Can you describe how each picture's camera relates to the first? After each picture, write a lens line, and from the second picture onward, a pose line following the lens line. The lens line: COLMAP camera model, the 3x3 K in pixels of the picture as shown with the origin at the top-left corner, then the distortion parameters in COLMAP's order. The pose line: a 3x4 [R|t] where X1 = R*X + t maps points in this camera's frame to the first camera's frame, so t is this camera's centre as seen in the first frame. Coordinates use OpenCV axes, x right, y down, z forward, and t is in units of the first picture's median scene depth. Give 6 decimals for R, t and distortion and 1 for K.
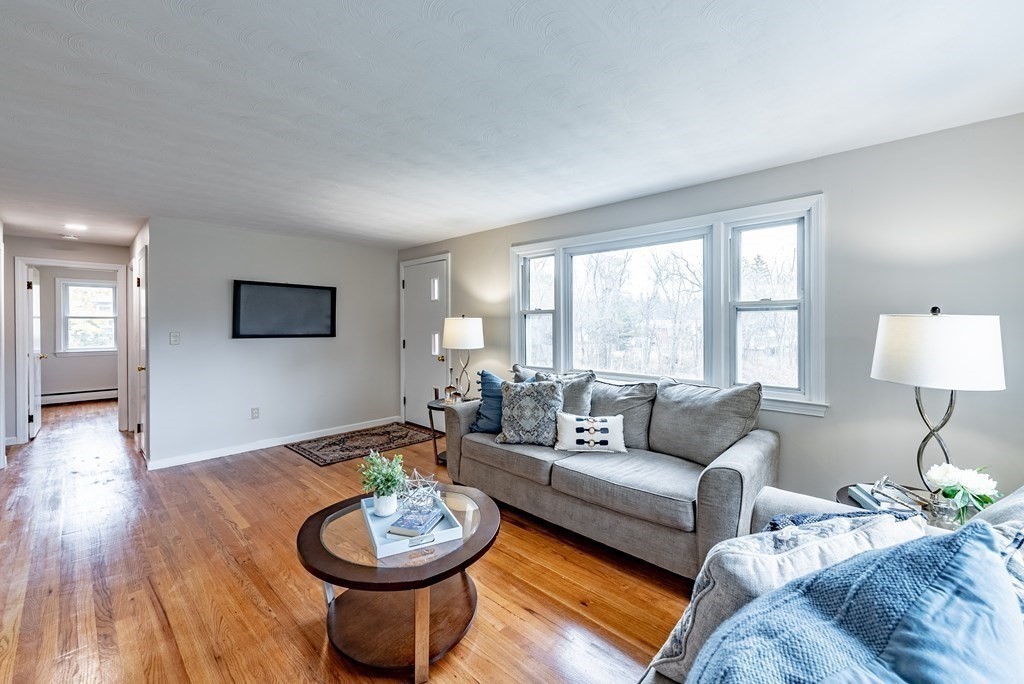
lens RADIAL K [[407.7, 0, 488.4], [0, 407.7, 324.4], [0, 0, 1]] dist [0.000246, 0.000007]
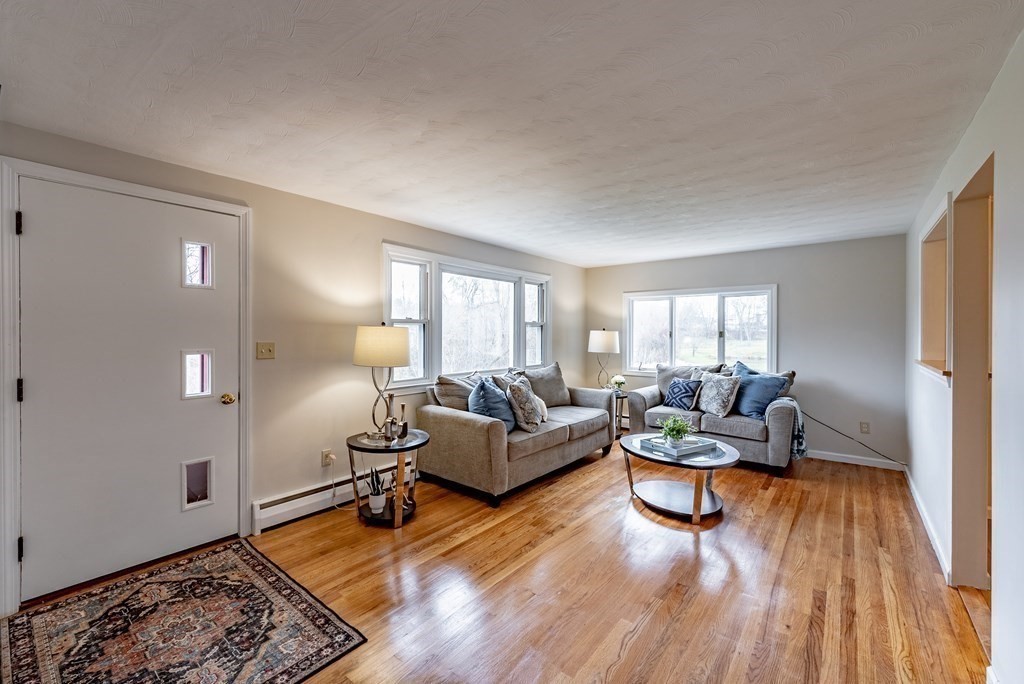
lens RADIAL K [[423.7, 0, 514.8], [0, 423.7, 336.1], [0, 0, 1]] dist [0.001118, 0.000111]
pose [[-0.103582, -0.010504, 0.994565, -0.923500], [-0.001484, 0.999945, 0.010406, -0.007066], [-0.994620, -0.000399, -0.103592, 0.897723]]
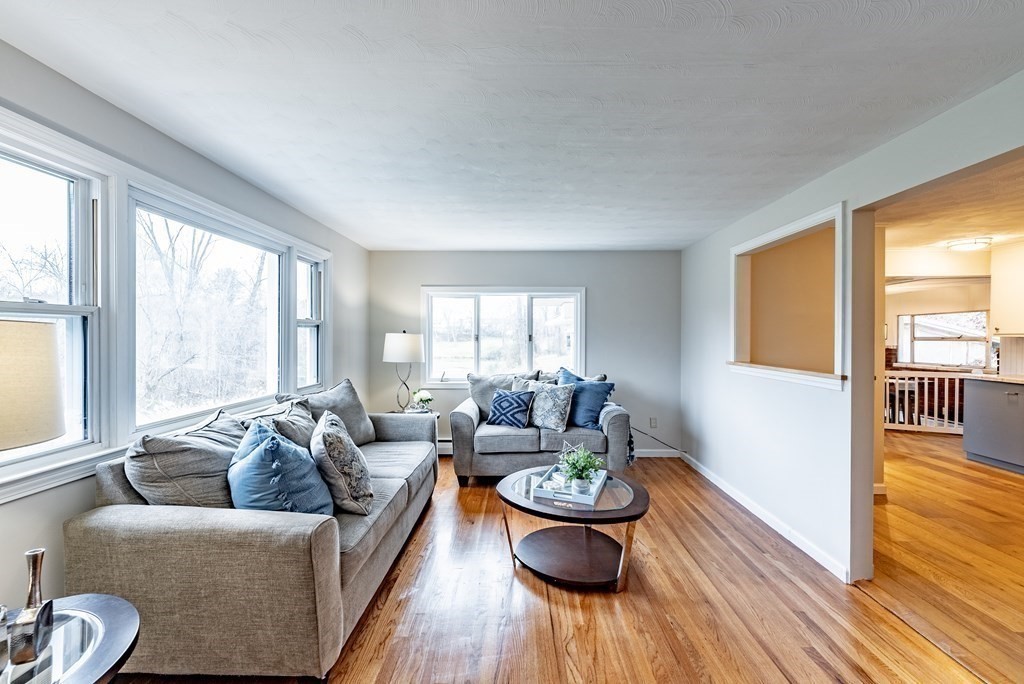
lens RADIAL K [[418.8, 0, 520.2], [0, 418.8, 339.5], [0, 0, 1]] dist [-0.001475, -0.000387]
pose [[-0.693949, -0.011336, 0.719935, -0.502796], [-0.004837, 0.999927, 0.011082, -0.008367], [-0.720008, 0.004208, -0.693953, 0.986845]]
